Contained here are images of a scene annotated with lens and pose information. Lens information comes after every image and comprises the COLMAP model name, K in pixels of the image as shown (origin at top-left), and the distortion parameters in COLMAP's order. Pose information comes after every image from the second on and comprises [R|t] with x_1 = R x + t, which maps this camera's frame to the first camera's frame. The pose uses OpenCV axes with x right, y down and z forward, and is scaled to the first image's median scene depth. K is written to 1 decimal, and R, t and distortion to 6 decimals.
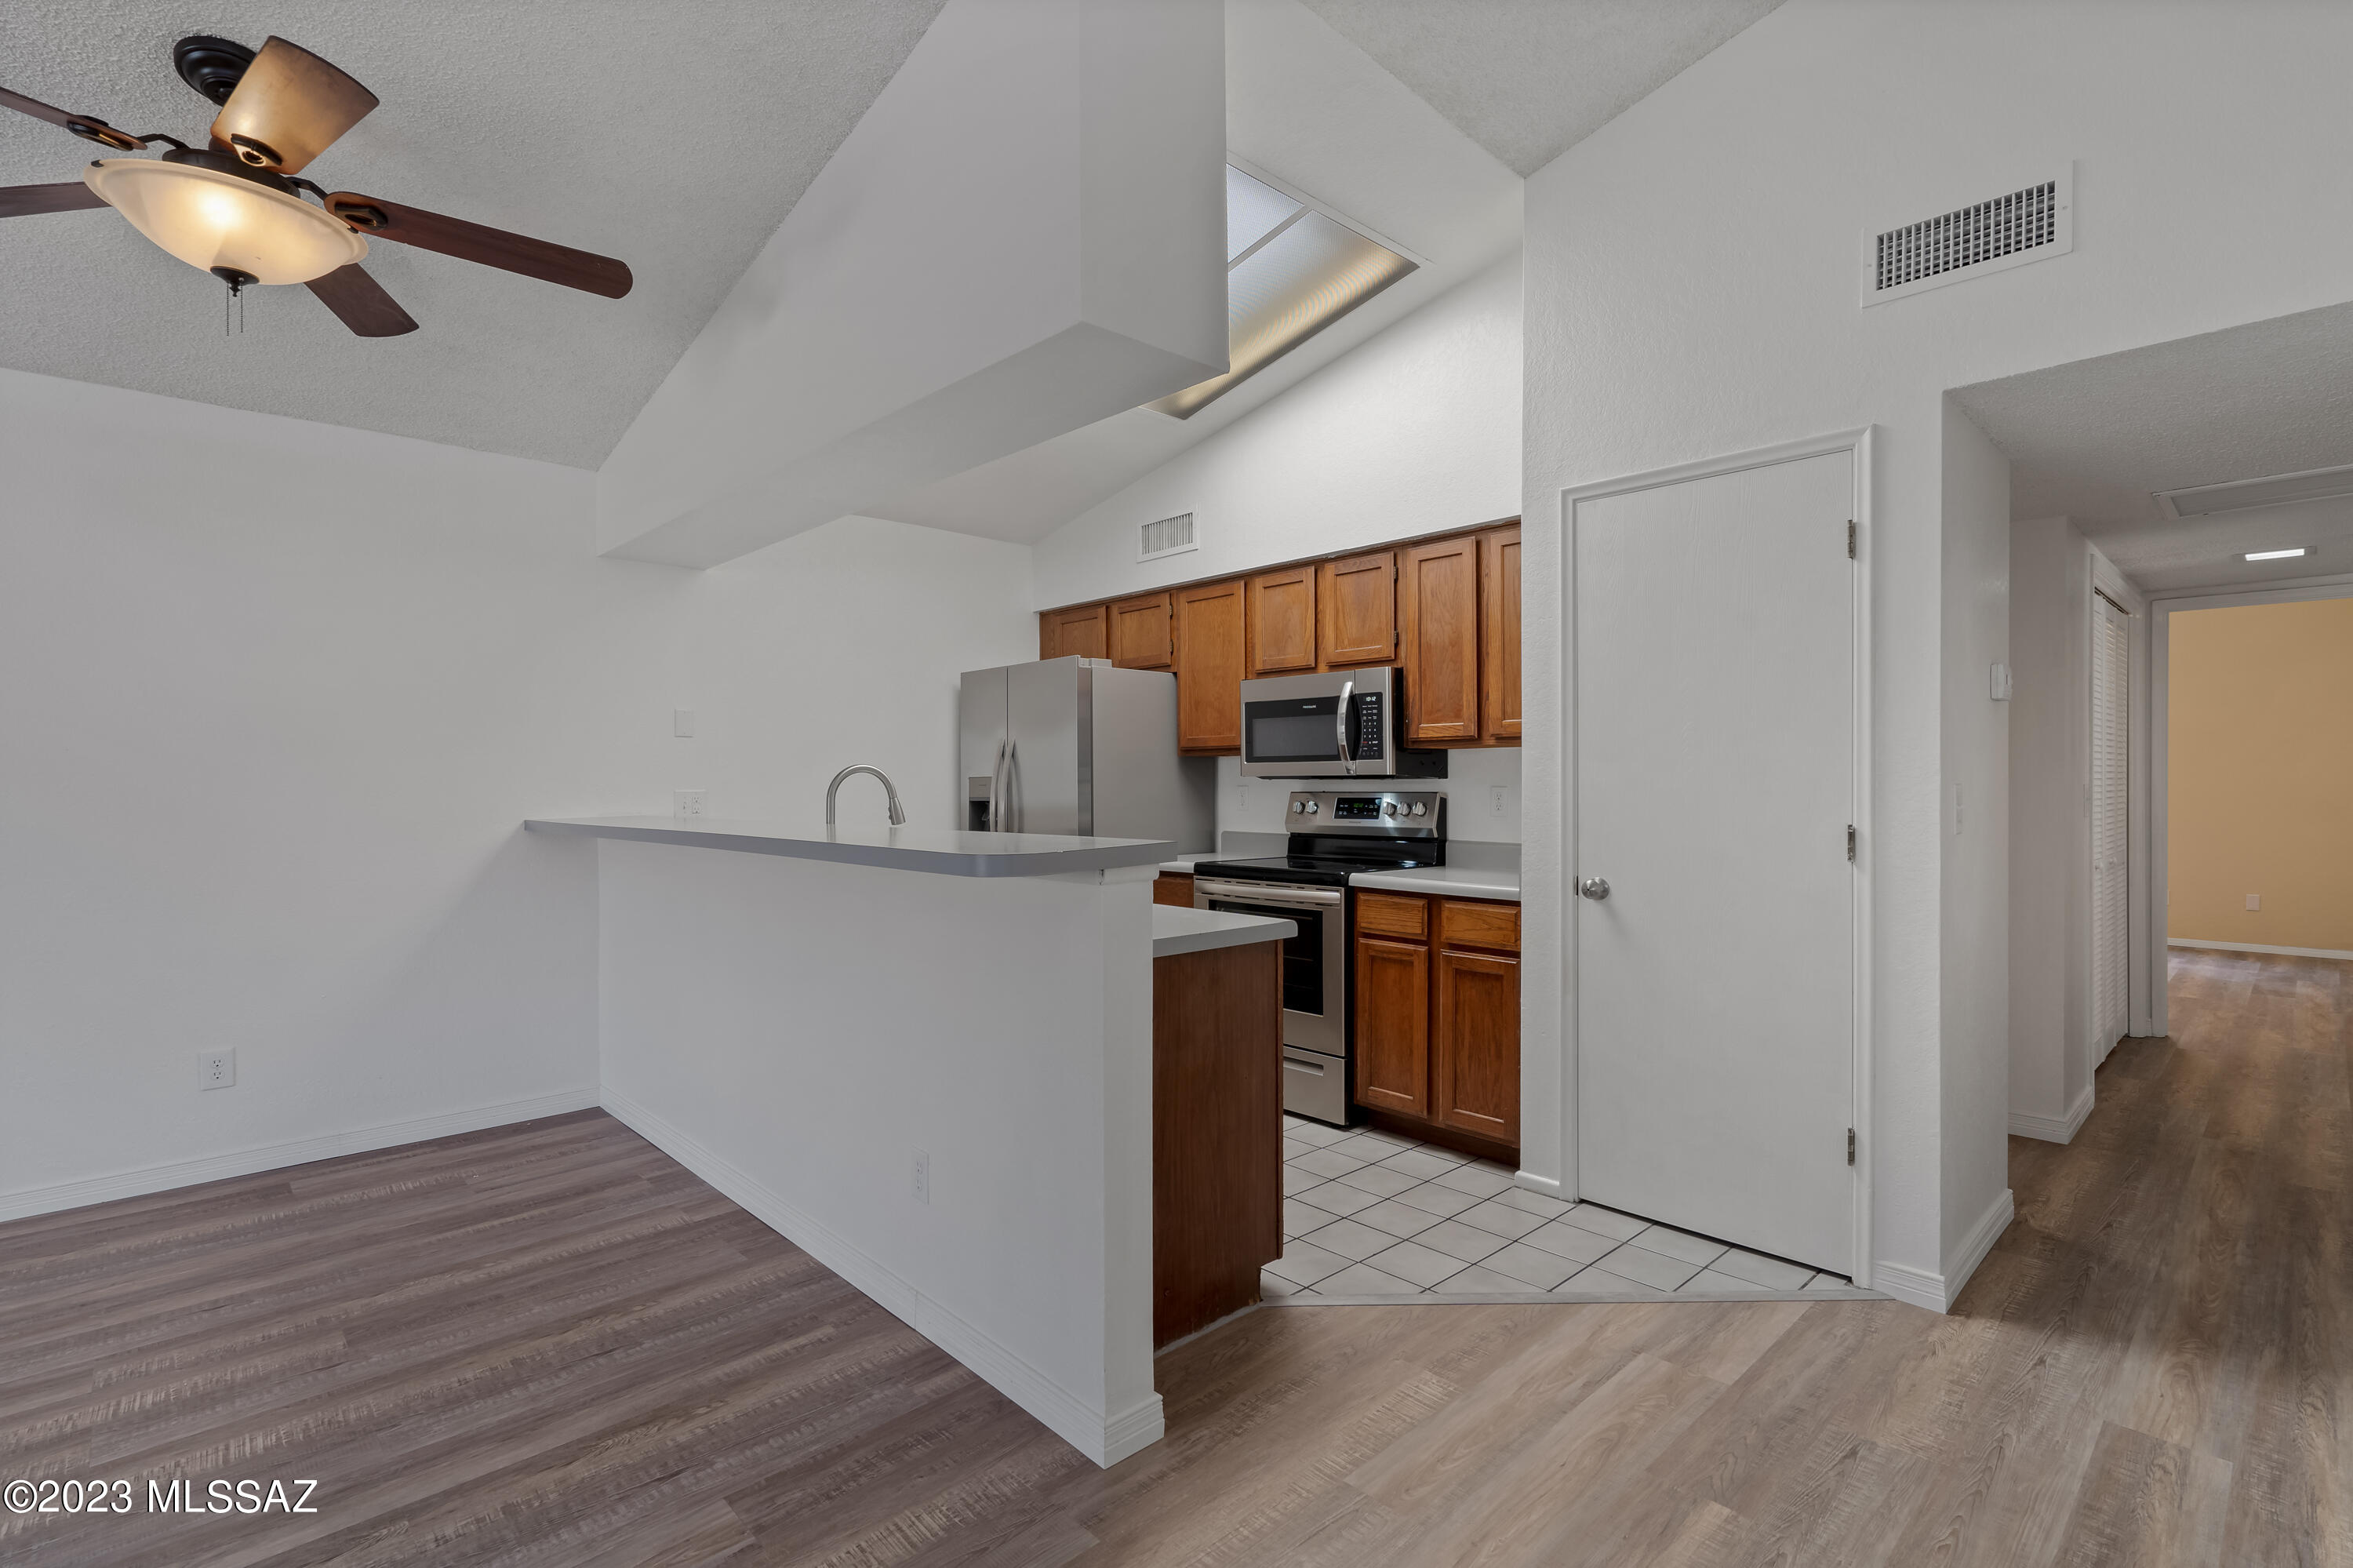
lens RADIAL K [[1089.8, 0, 1195.8], [0, 1089.8, 786.4], [0, 0, 1]] dist [-0.005678, 0.002090]
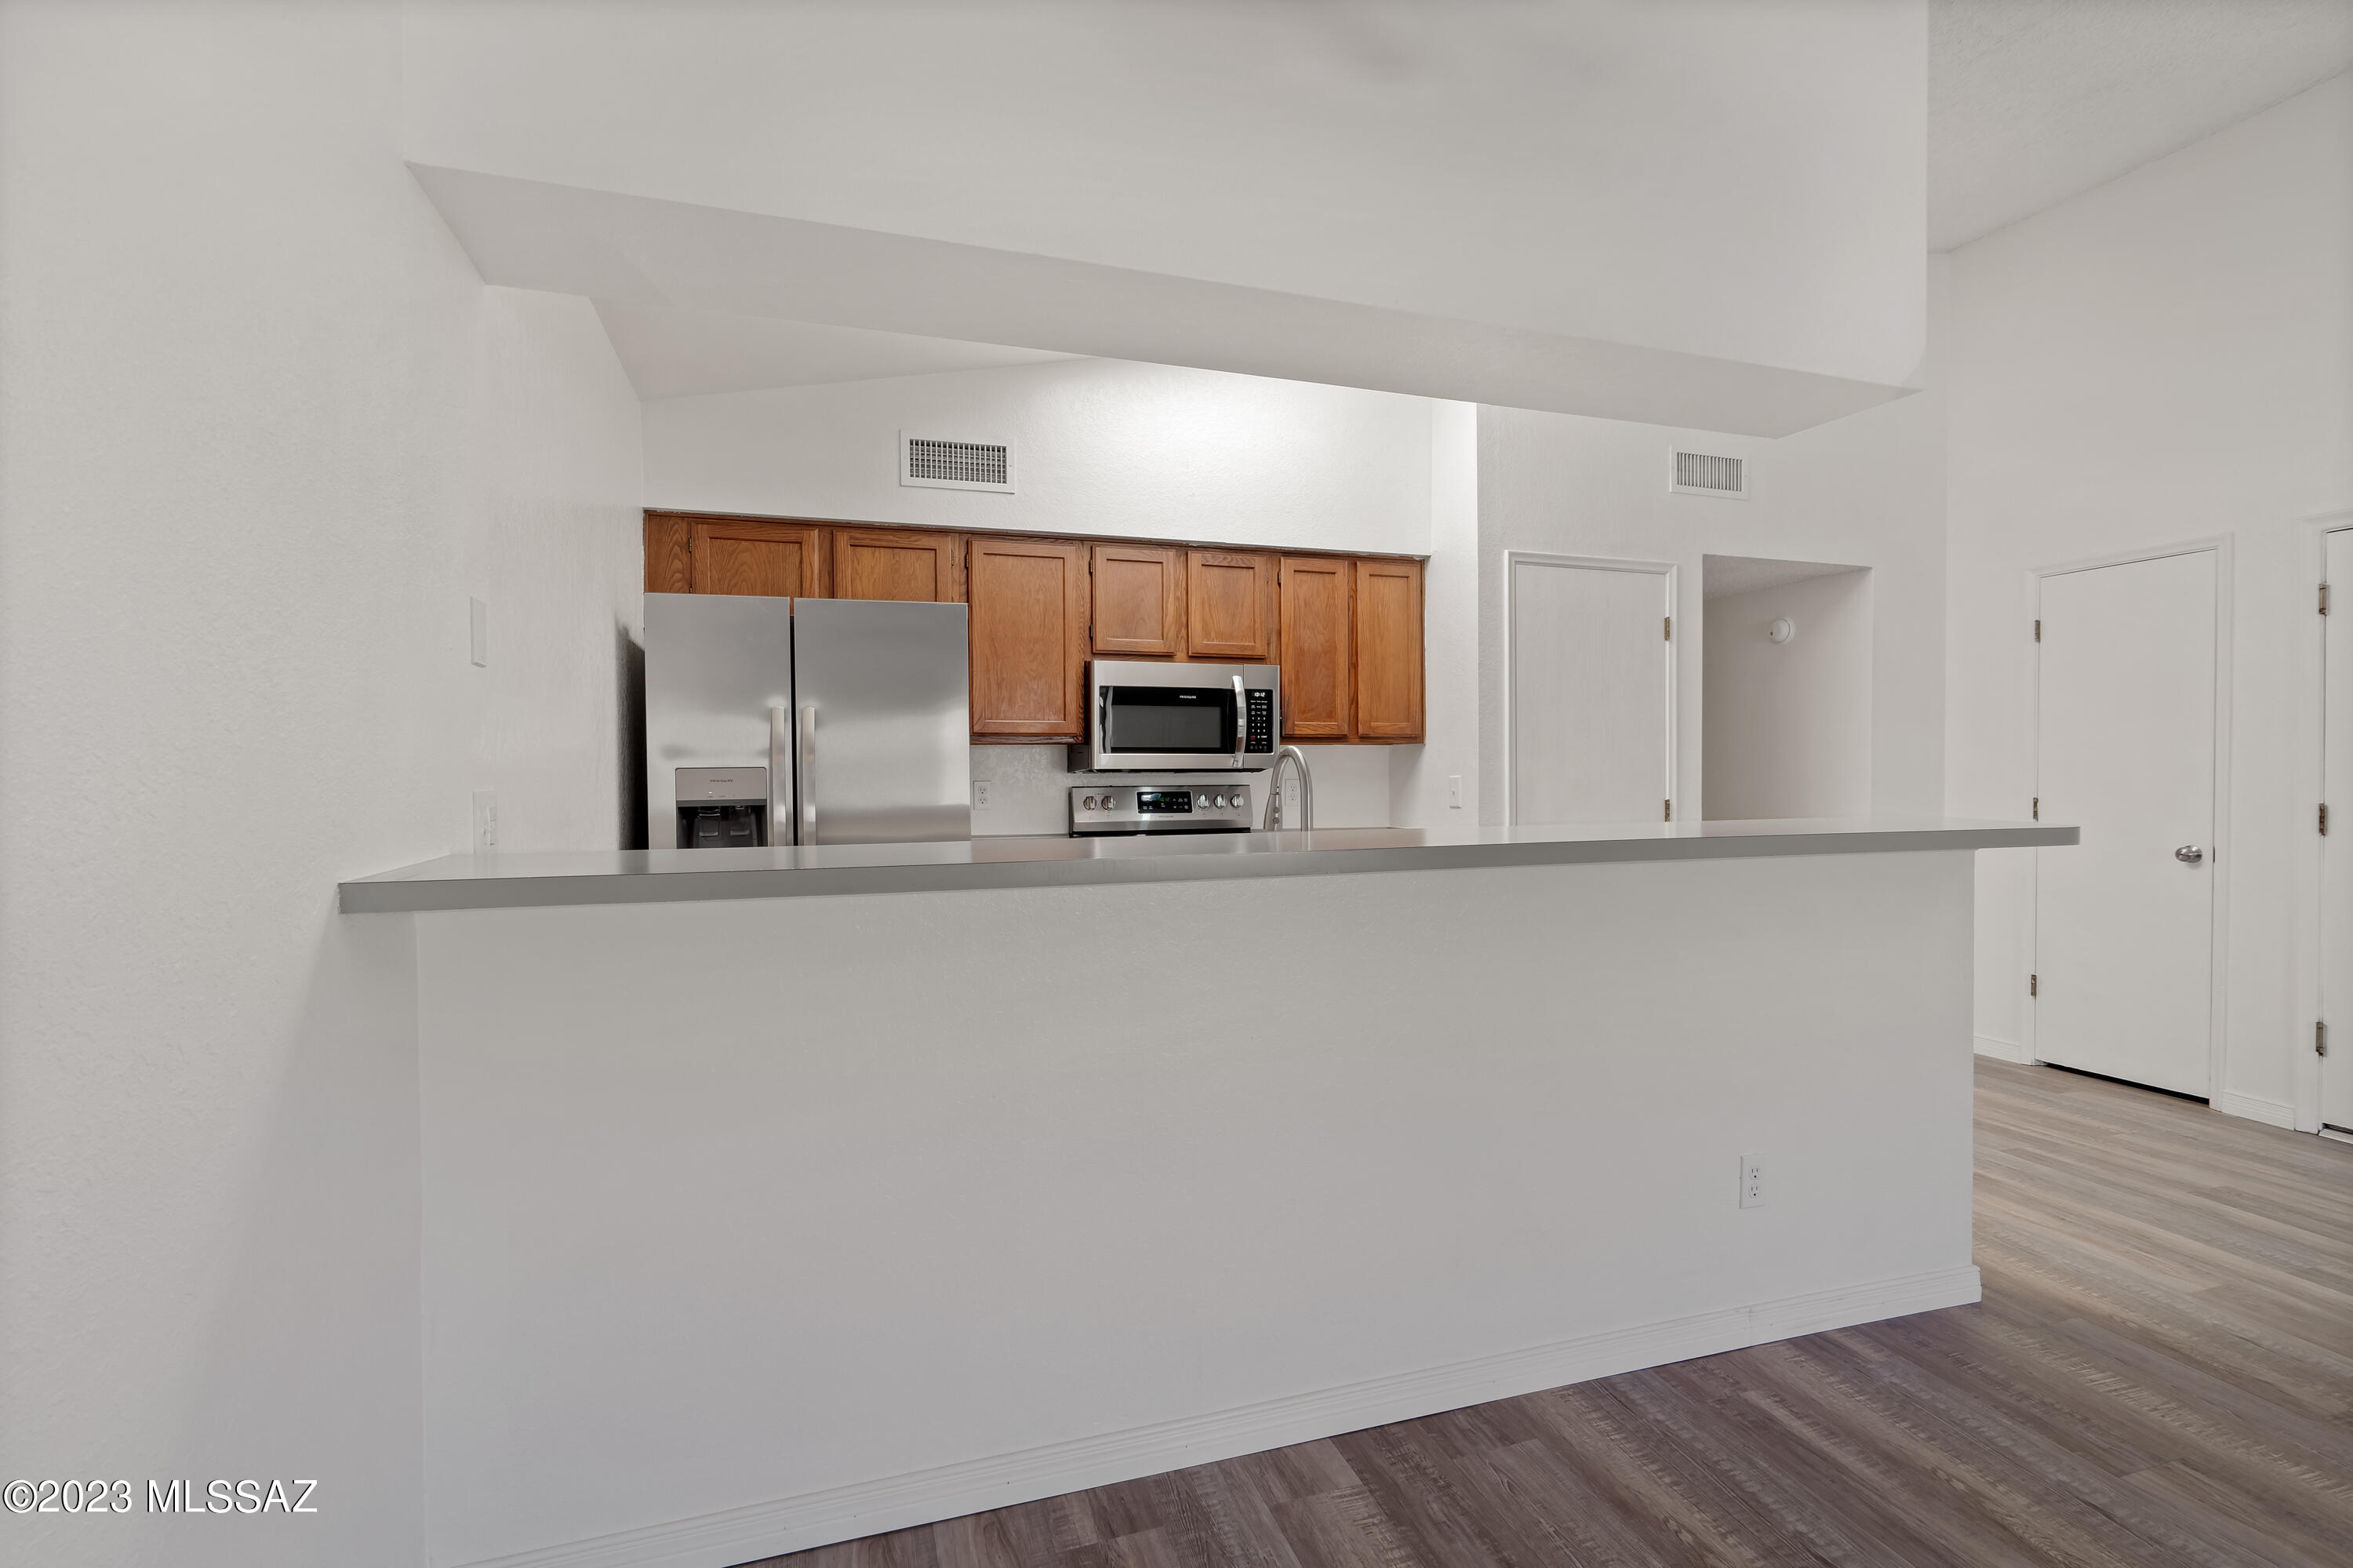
lens RADIAL K [[1089.8, 0, 1166.2], [0, 1089.8, 782.4], [0, 0, 1]] dist [-0.005678, 0.002090]
pose [[0.437635, -0.002199, 0.899150, -0.855854], [0.007036, 0.999975, -0.000979, 0.003205], [-0.899125, 0.006755, 0.437639, 0.669559]]
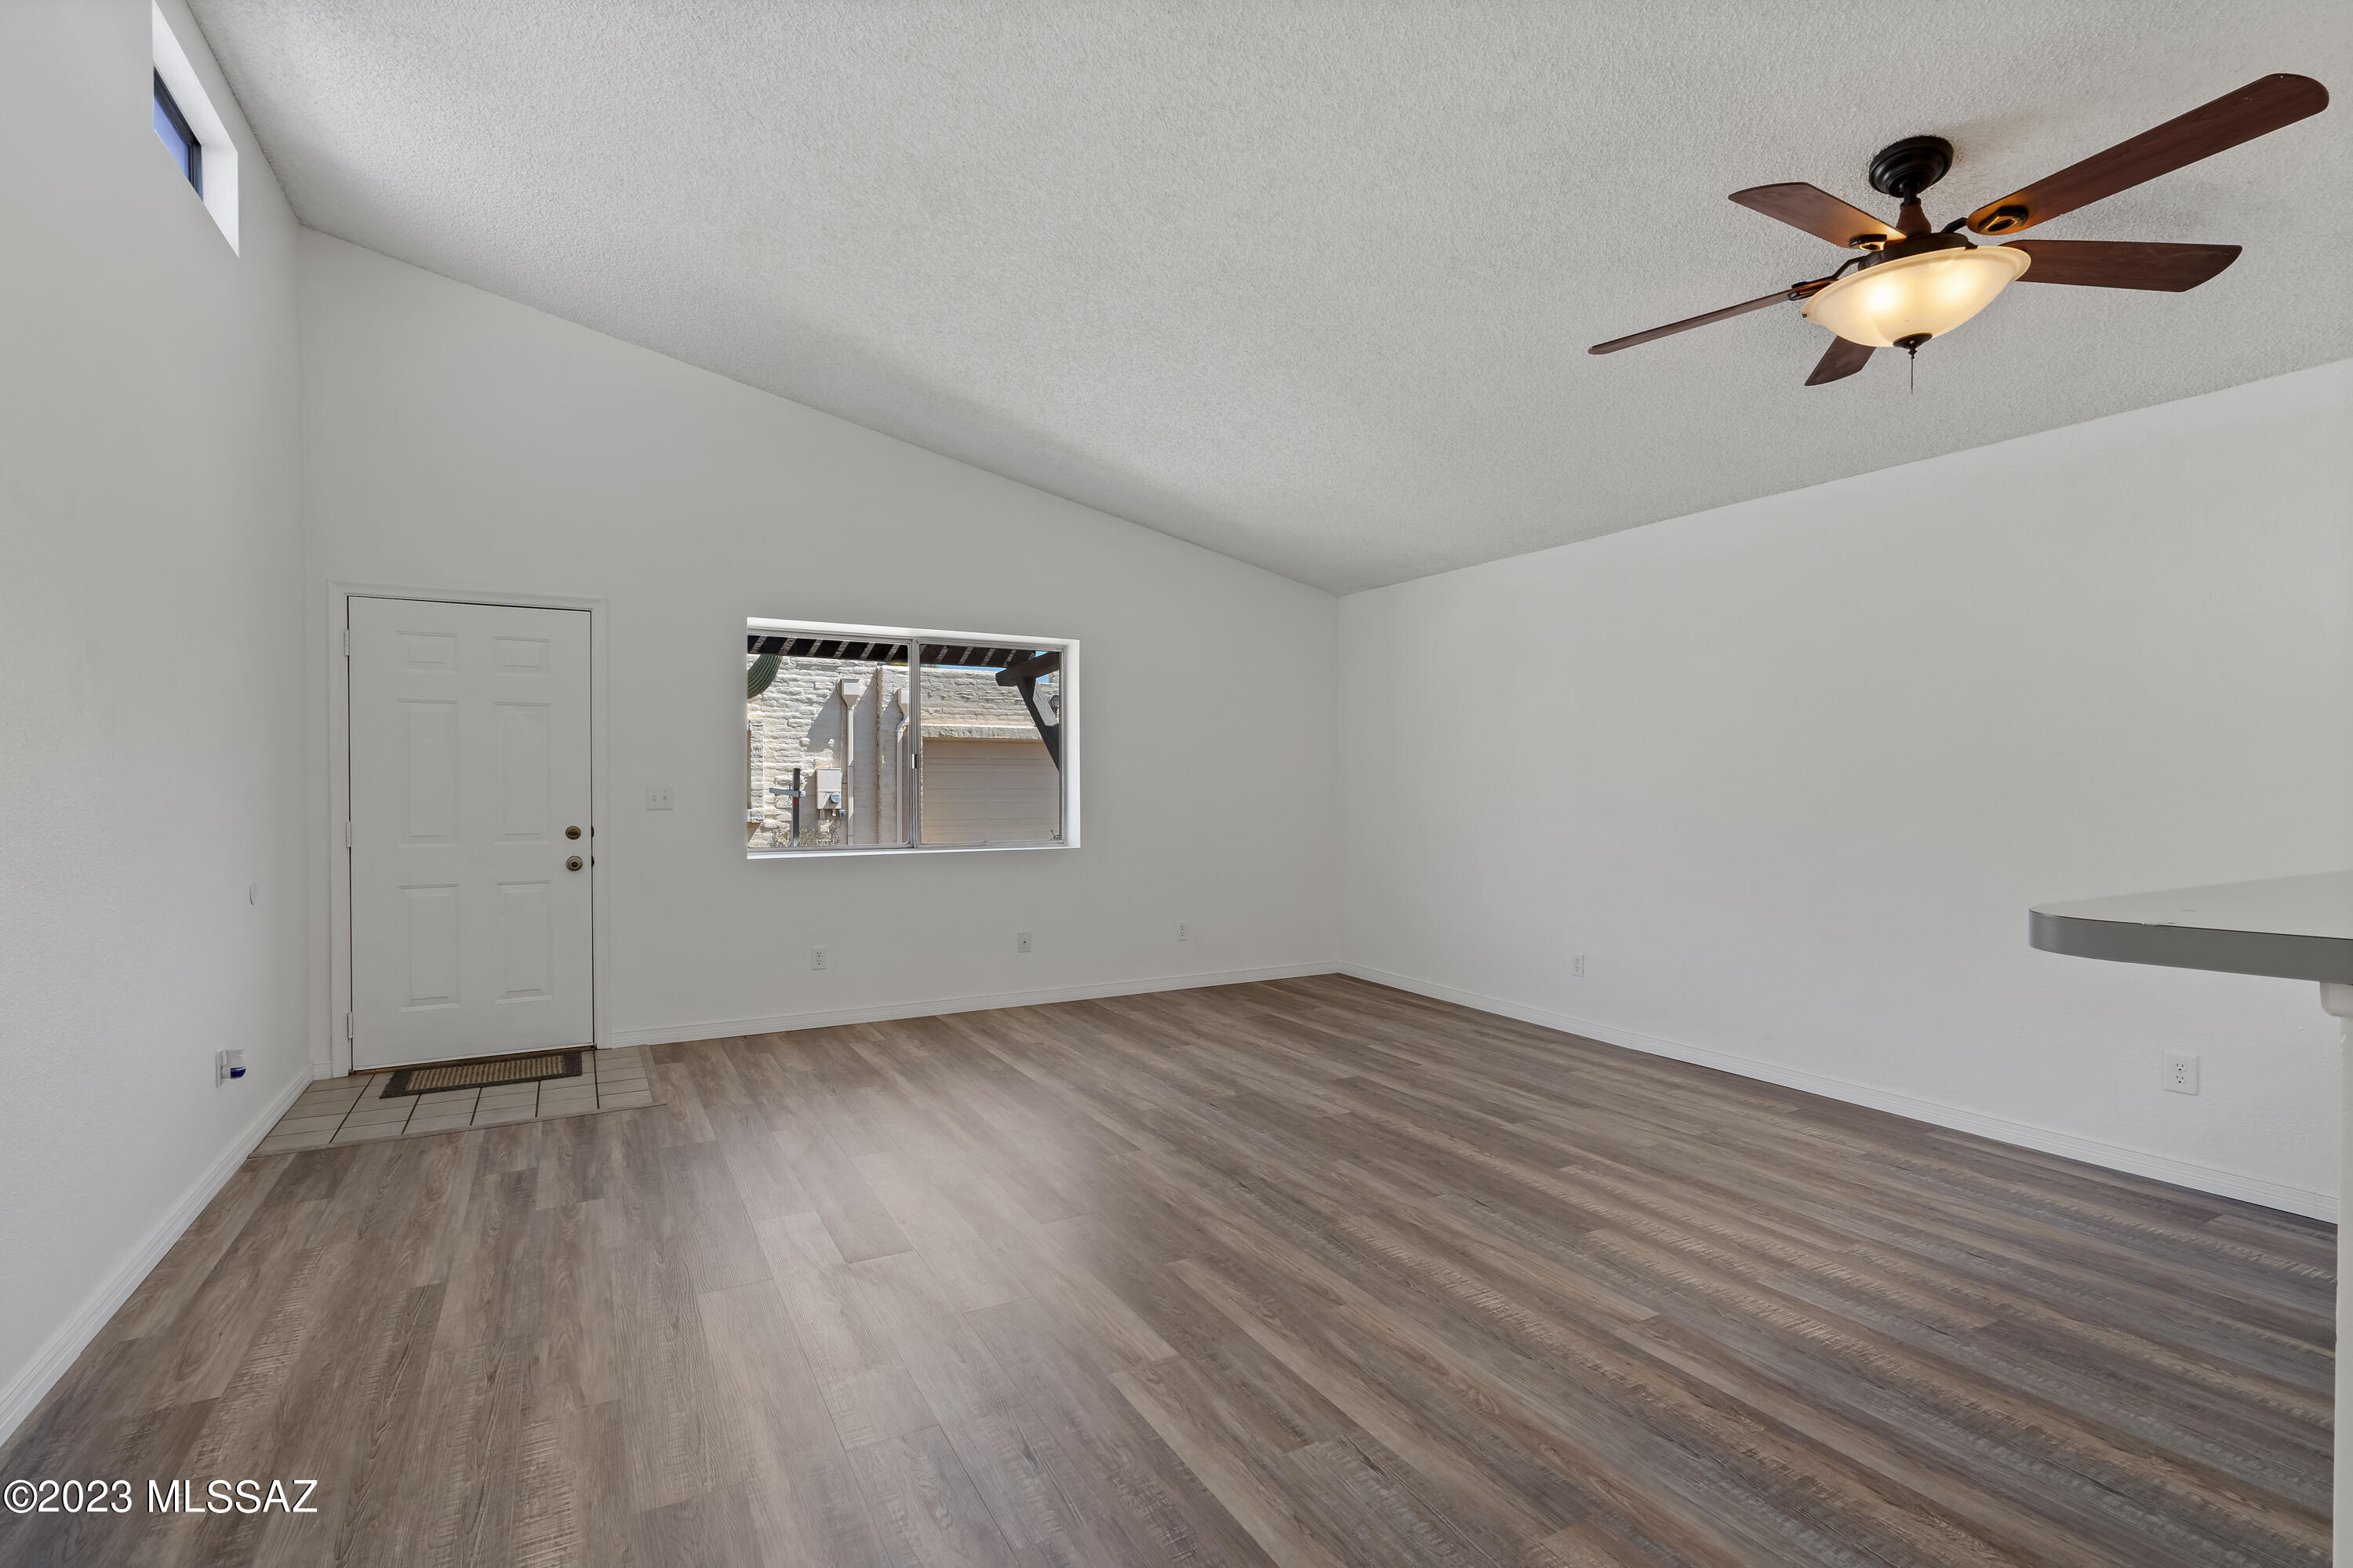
lens RADIAL K [[1089.8, 0, 1155.7], [0, 1089.8, 792.6], [0, 0, 1]] dist [-0.005678, 0.002090]
pose [[-0.261058, 0.017167, -0.965171, 0.262083], [-0.003826, 0.999816, 0.018819, -0.008217], [0.965316, 0.008606, -0.260944, 0.324304]]
